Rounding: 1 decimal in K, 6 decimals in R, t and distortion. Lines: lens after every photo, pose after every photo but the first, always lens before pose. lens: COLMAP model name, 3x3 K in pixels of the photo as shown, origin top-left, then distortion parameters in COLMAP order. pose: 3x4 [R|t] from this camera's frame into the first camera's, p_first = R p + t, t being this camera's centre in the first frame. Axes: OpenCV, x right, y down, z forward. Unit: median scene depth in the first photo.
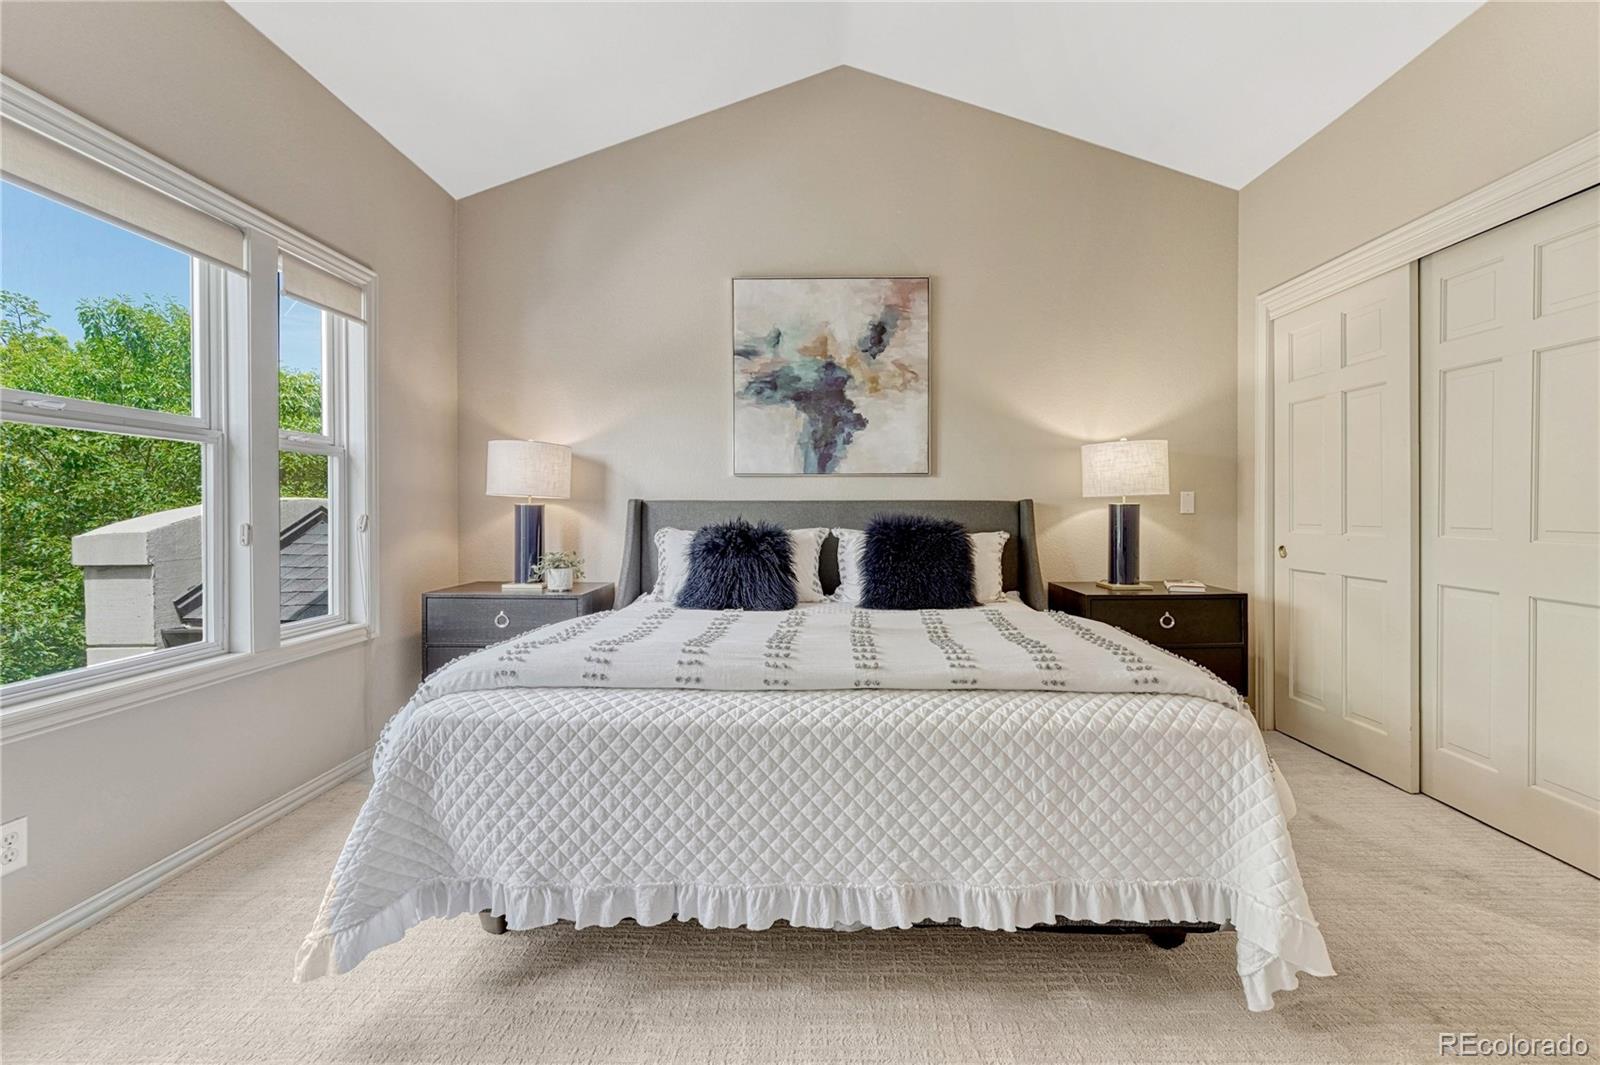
lens RADIAL K [[671.4, 0, 803.3], [0, 671.4, 514.6], [0, 0, 1]] dist [0.000369, 0.000103]
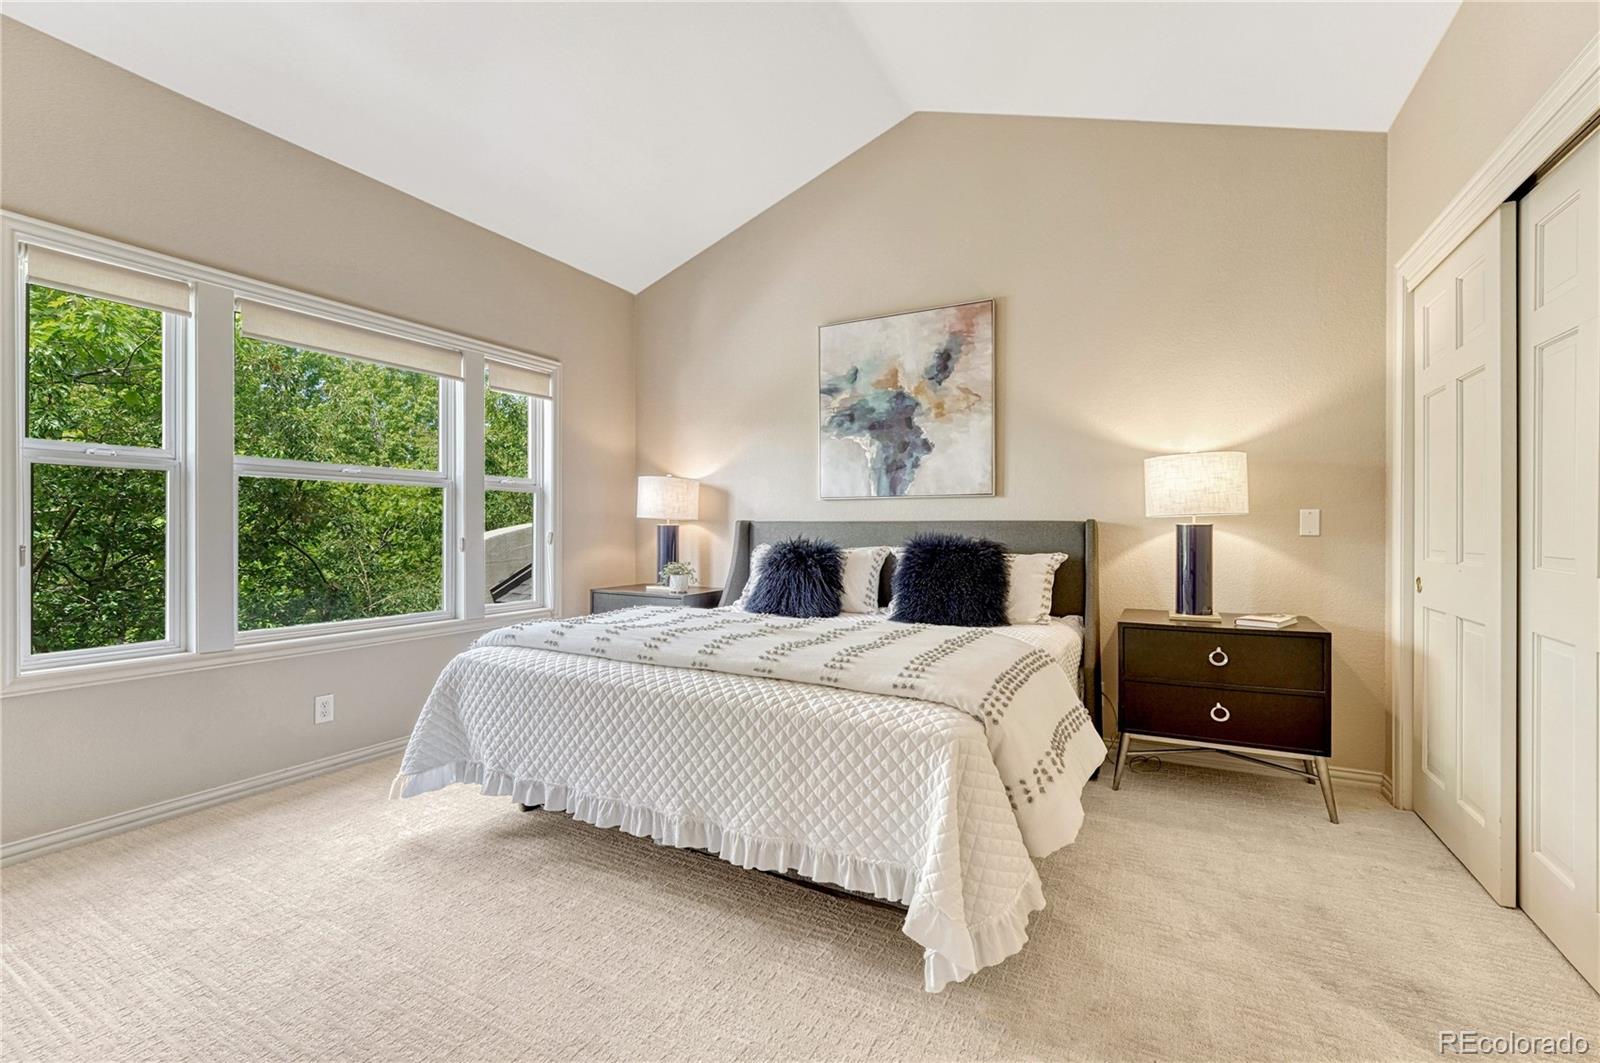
lens RADIAL K [[670.8, 0, 800.0], [0, 670.8, 531.5], [0, 0, 1]] dist [-0.002883, -0.000391]
pose [[0.888286, 0.003948, -0.459274, 0.411309], [-0.005568, 0.999982, -0.002174, -0.001252], [0.459257, 0.004489, 0.888292, -0.026733]]
